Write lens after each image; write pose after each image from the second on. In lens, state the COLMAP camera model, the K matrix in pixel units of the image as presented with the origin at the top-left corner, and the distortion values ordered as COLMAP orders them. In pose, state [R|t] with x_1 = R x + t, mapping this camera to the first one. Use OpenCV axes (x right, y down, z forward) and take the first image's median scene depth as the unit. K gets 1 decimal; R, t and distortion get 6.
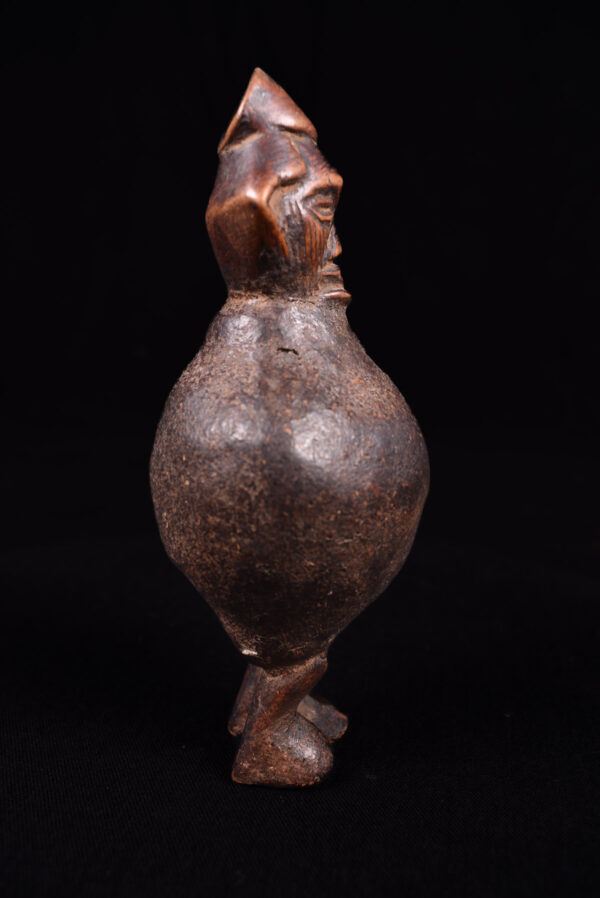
lens RADIAL K [[769.5, 0, 300.0], [0, 769.5, 449.0], [0, 0, 1]] dist [-0.100603, -0.002807]
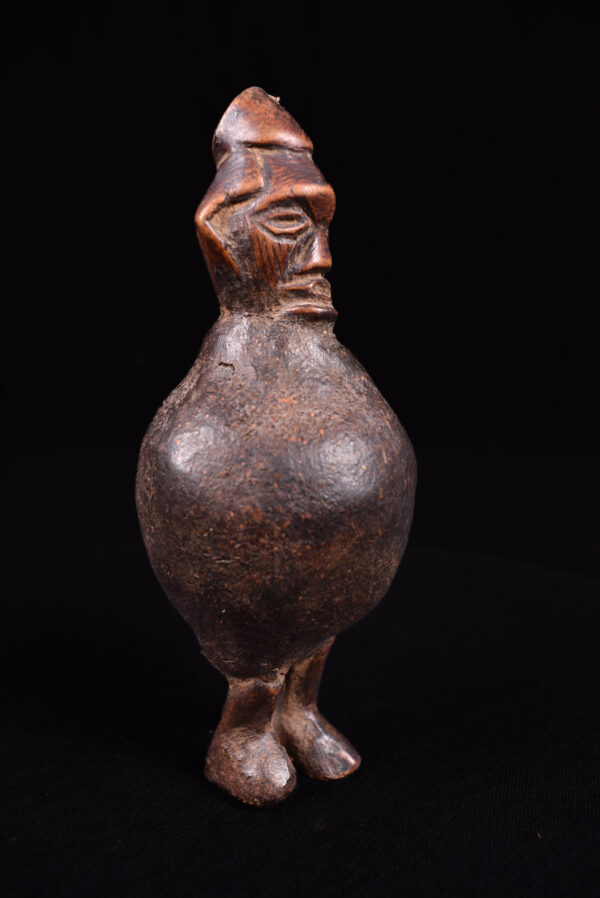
lens RADIAL K [[769.5, 0, 300.0], [0, 769.5, 449.0], [0, 0, 1]] dist [-0.100603, -0.002807]
pose [[0.774784, 0.116873, -0.621329, 0.710726], [-0.125375, 0.991650, 0.030191, -0.062338], [0.619670, 0.054508, 0.782968, 0.278328]]
